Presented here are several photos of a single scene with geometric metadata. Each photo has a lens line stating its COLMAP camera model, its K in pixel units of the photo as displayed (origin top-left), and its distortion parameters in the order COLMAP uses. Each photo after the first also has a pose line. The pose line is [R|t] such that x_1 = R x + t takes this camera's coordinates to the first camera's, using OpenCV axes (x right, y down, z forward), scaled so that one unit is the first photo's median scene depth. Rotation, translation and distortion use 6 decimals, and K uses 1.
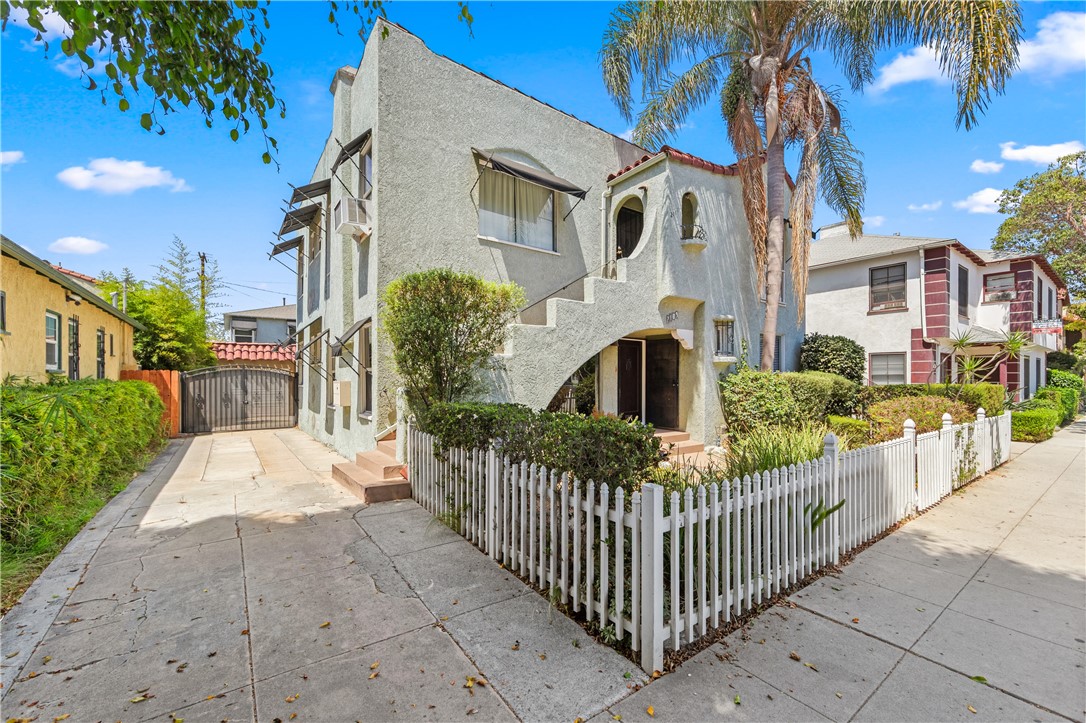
lens RADIAL K [[431.6, 0, 539.6], [0, 431.6, 380.1], [0, 0, 1]] dist [-0.001358, -0.000103]
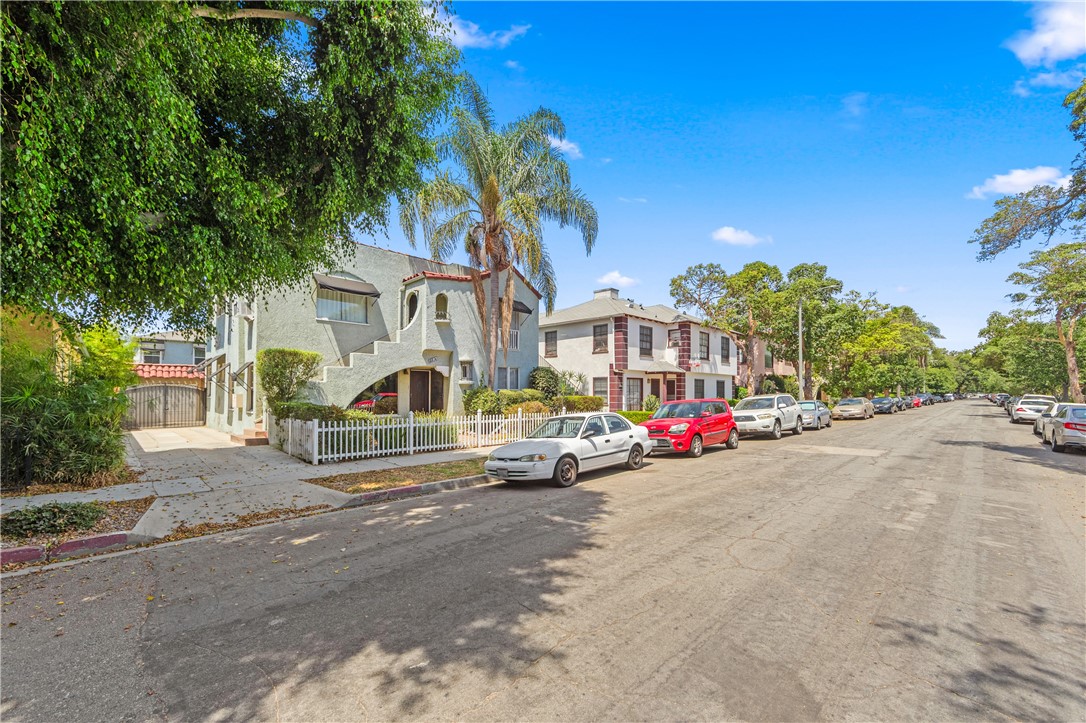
lens RADIAL K [[431.6, 0, 535.9], [0, 431.6, 387.6], [0, 0, 1]] dist [-0.001358, -0.000103]
pose [[0.987357, 0.003845, 0.158469, 0.424485], [-0.001753, 0.999909, -0.013343, -0.001947], [-0.158505, 0.012896, 0.987274, -0.851945]]
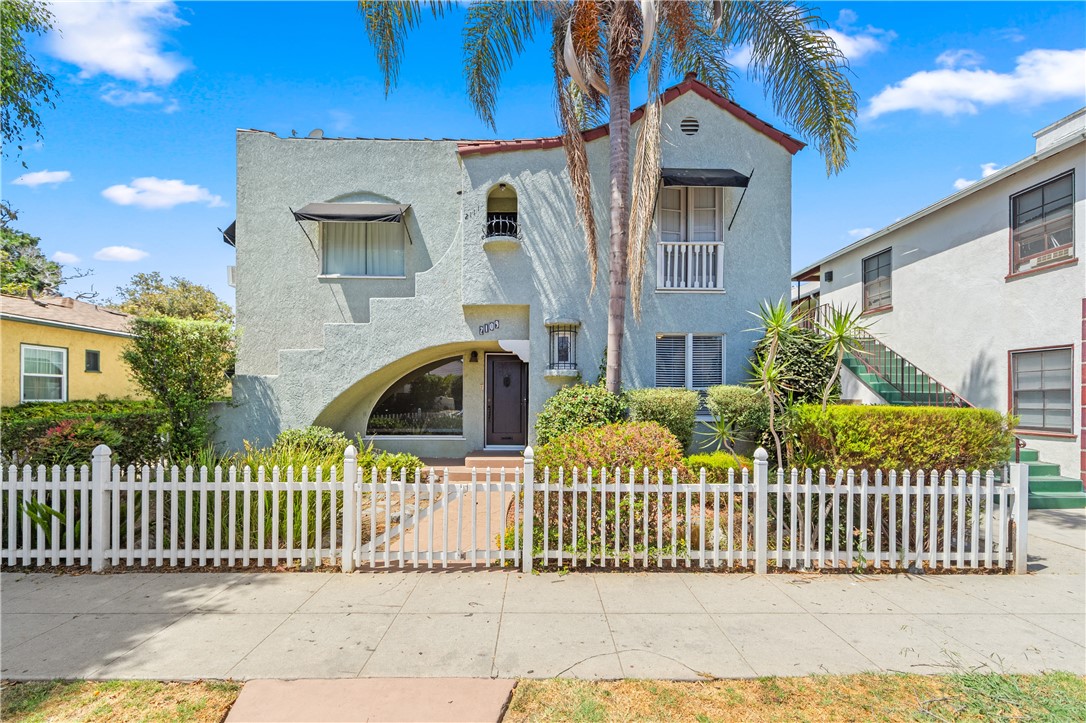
lens RADIAL K [[431.6, 0, 546.5], [0, 431.6, 402.4], [0, 0, 1]] dist [-0.001358, -0.000103]
pose [[0.823874, 0.007798, -0.566720, 0.861759], [-0.003217, 0.999954, 0.009084, 0.001623], [0.566765, -0.005661, 0.823860, 0.304324]]
